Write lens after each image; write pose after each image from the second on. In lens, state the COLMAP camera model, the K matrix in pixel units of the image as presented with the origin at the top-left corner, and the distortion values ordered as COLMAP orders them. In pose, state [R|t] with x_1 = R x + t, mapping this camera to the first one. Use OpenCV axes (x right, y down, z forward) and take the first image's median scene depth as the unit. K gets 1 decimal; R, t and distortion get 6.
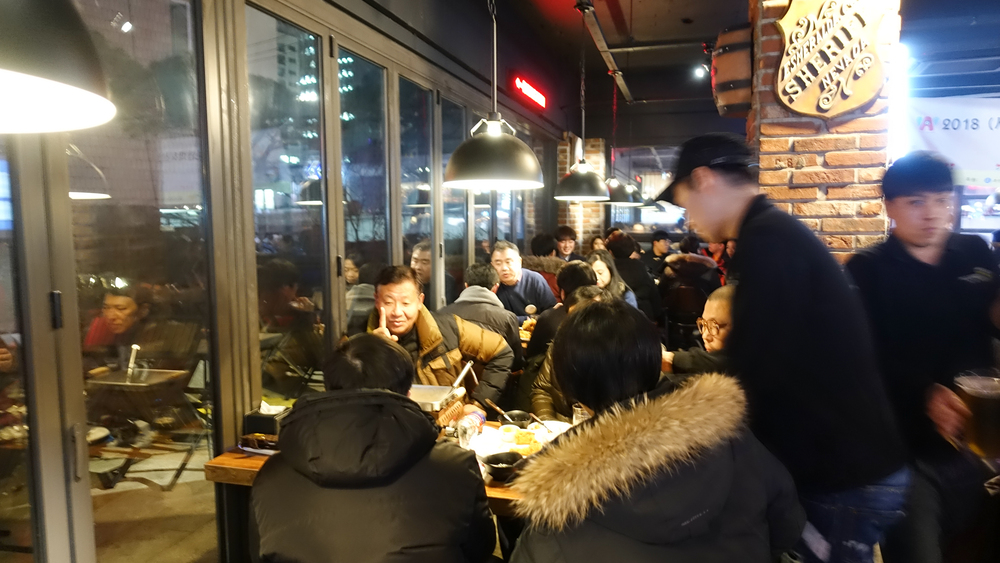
lens RADIAL K [[689.0, 0, 499.6], [0, 689.0, 282.0], [0, 0, 1]] dist [-0.030370, -0.001379]
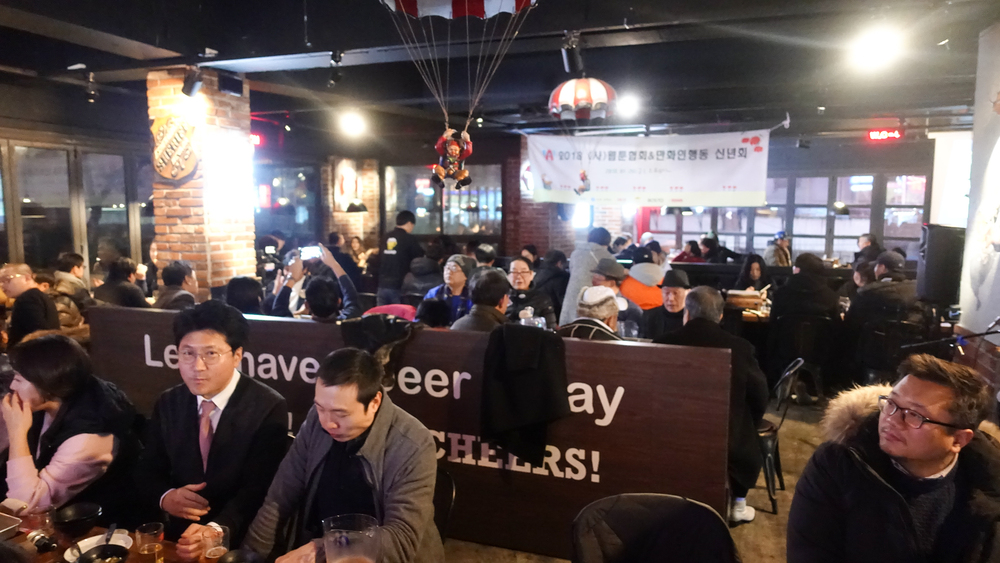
lens RADIAL K [[689.0, 0, 500.3], [0, 689.0, 282.8], [0, 0, 1]] dist [-0.030370, -0.001379]
pose [[0.996763, 0.019608, -0.077965, 1.464793], [-0.018695, 0.999748, 0.012427, -0.001973], [0.078189, -0.010929, 0.996879, -0.761087]]
